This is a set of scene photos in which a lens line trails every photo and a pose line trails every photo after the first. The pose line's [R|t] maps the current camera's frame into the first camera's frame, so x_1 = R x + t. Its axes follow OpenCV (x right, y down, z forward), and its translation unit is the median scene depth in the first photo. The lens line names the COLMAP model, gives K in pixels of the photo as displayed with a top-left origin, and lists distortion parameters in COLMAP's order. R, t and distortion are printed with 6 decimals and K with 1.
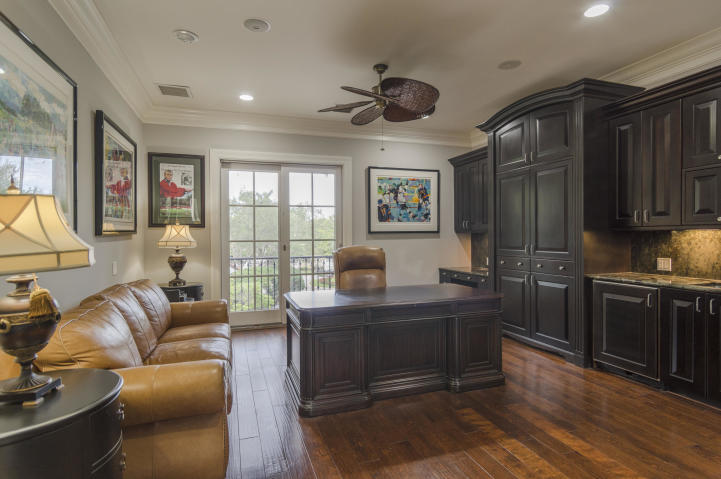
lens RADIAL K [[386.2, 0, 360.2], [0, 386.2, 241.4], [0, 0, 1]] dist [0.001962, 0.002451]
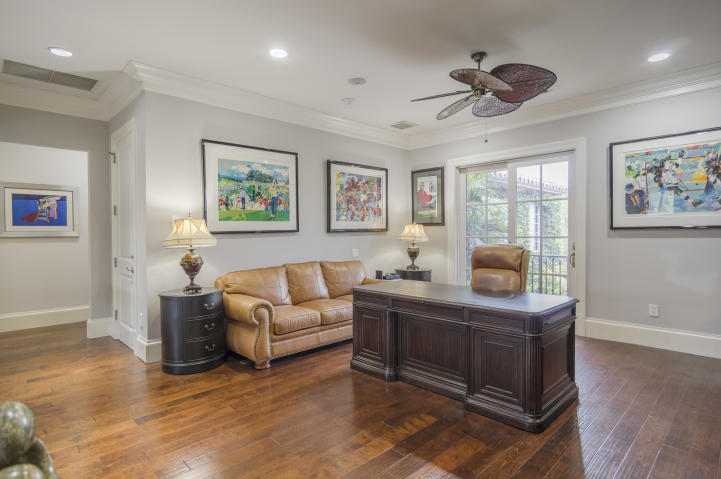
lens RADIAL K [[386.2, 0, 357.0], [0, 386.2, 237.8], [0, 0, 1]] dist [0.001962, 0.002451]
pose [[0.420402, 0.015173, -0.907211, 0.522425], [-0.014371, 0.999846, 0.010063, -0.005217], [0.907224, 0.008807, 0.420555, 0.217871]]
